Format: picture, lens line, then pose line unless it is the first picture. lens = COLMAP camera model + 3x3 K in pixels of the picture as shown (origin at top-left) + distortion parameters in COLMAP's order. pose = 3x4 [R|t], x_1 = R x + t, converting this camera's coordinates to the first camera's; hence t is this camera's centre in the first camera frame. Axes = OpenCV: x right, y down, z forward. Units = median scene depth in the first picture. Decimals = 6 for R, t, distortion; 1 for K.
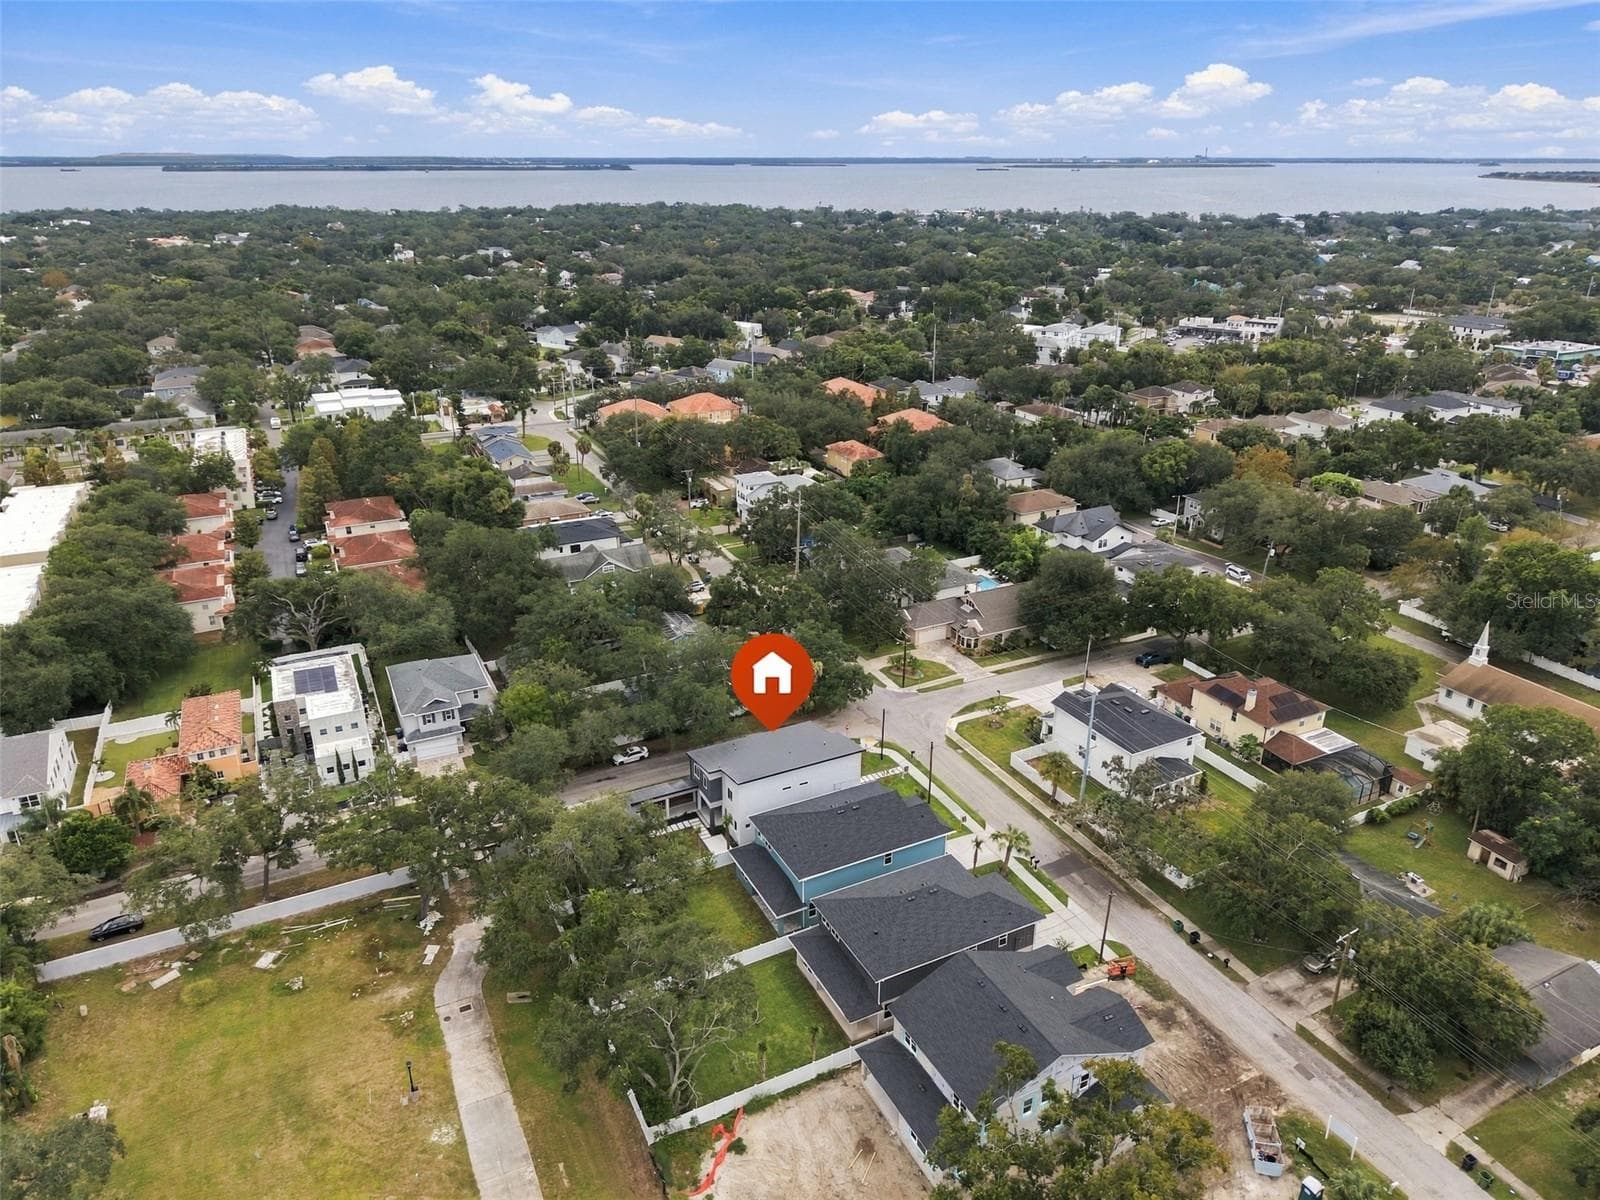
lens RADIAL K [[1073.6, 0, 801.7], [0, 1073.6, 627.7], [0, 0, 1]] dist [0.069286, -0.079098]
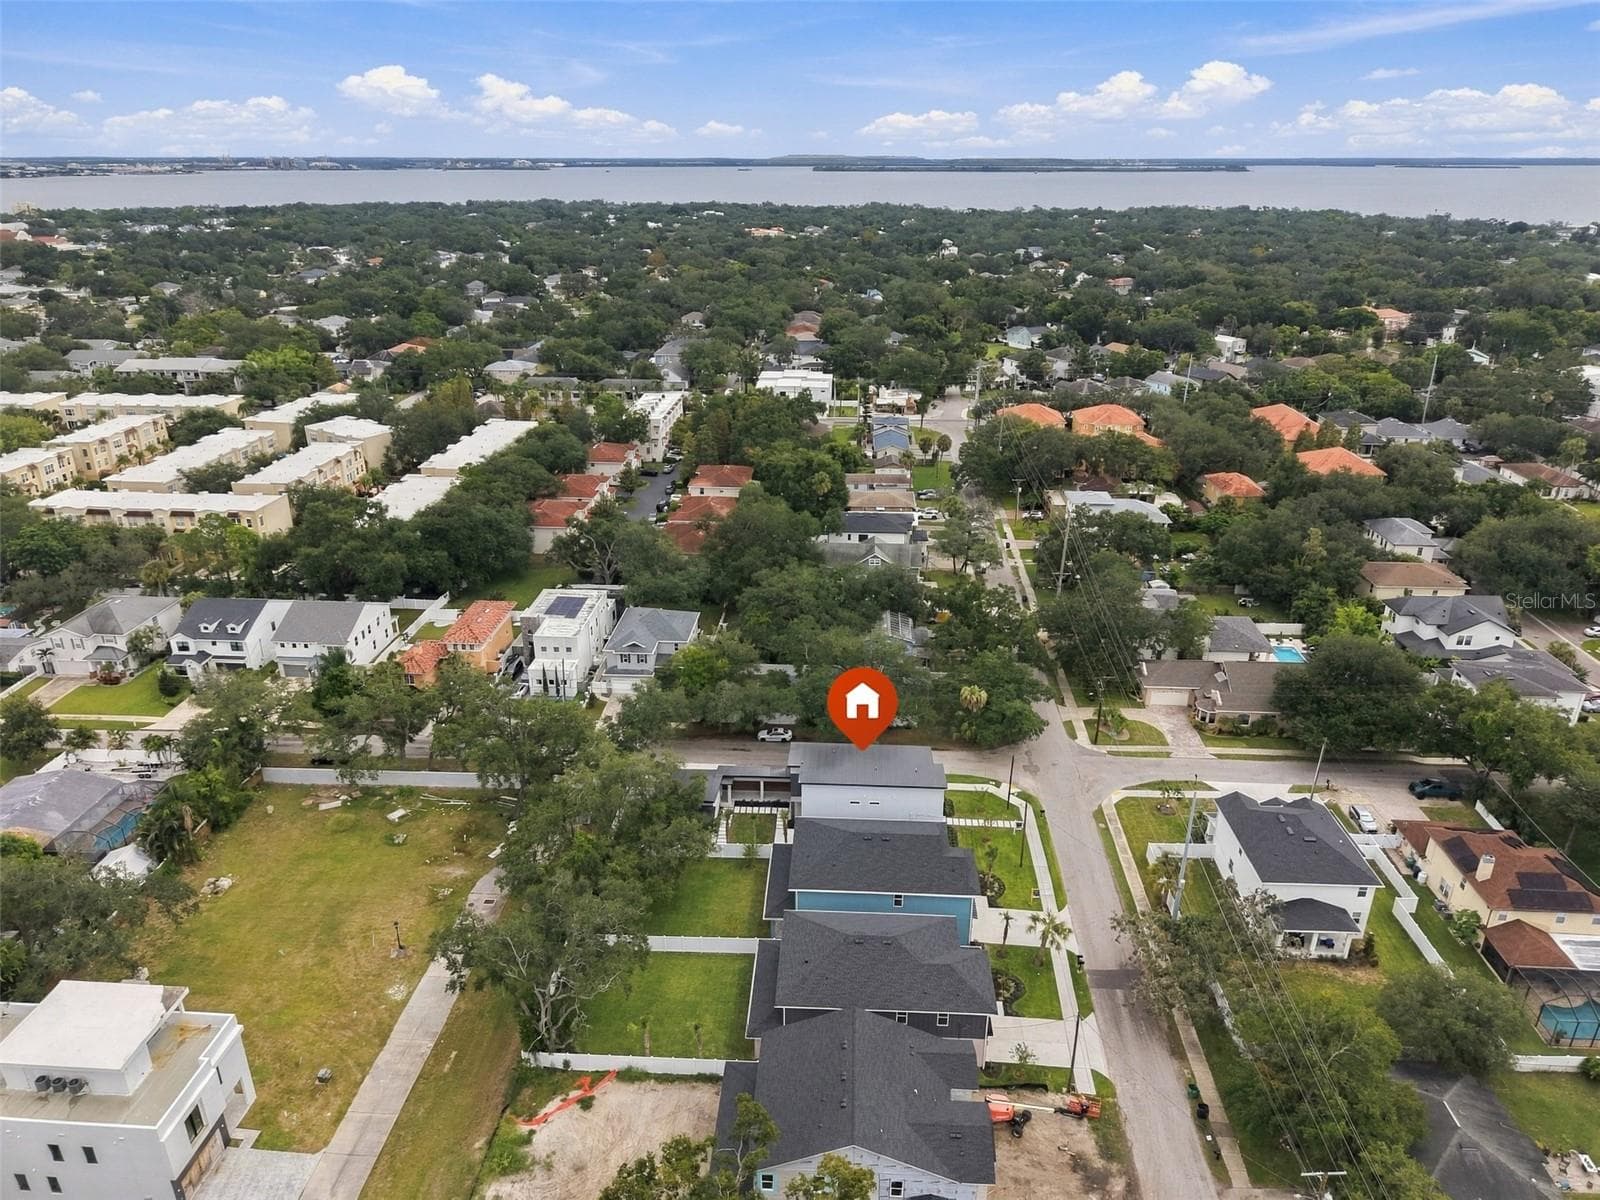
lens RADIAL K [[1073.6, 0, 801.7], [0, 1073.6, 627.7], [0, 0, 1]] dist [0.069286, -0.079098]
pose [[0.865907, 0.203047, -0.457140, 0.271787], [-0.203459, 0.977859, 0.048945, -0.033320], [0.456957, 0.050627, 0.888047, 0.077422]]
